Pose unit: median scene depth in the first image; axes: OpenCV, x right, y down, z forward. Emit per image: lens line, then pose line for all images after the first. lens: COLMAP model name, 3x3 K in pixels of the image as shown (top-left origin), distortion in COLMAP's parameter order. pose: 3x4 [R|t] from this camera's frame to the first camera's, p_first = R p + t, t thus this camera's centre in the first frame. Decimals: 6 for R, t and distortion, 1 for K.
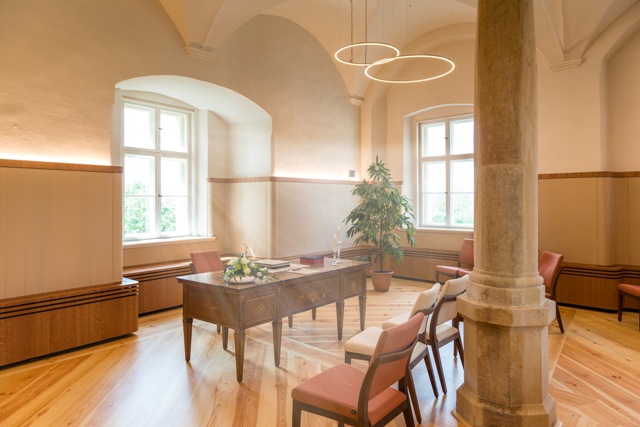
lens RADIAL K [[396.0, 0, 319.4], [0, 396.0, 214.8], [0, 0, 1]] dist [-0.021234, 0.007825]
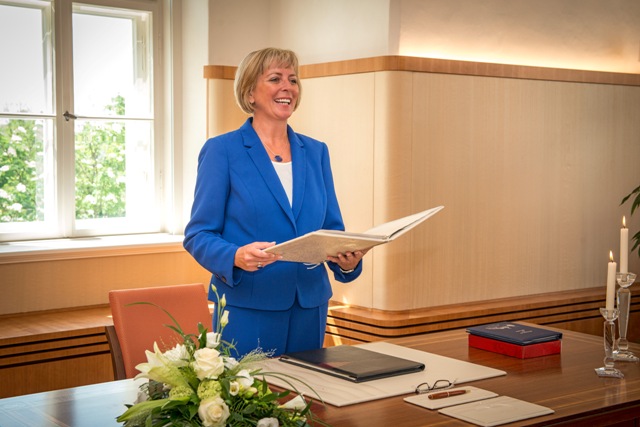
lens RADIAL K [[883.1, 0, 319.8], [0, 883.1, 213.2], [0, 0, 1]] dist [0.091928, 0.000000]
pose [[0.972591, 0.022800, -0.231402, -0.010477], [-0.015203, 0.999287, 0.034563, 0.010961], [0.232025, -0.030098, 0.972244, 0.445327]]
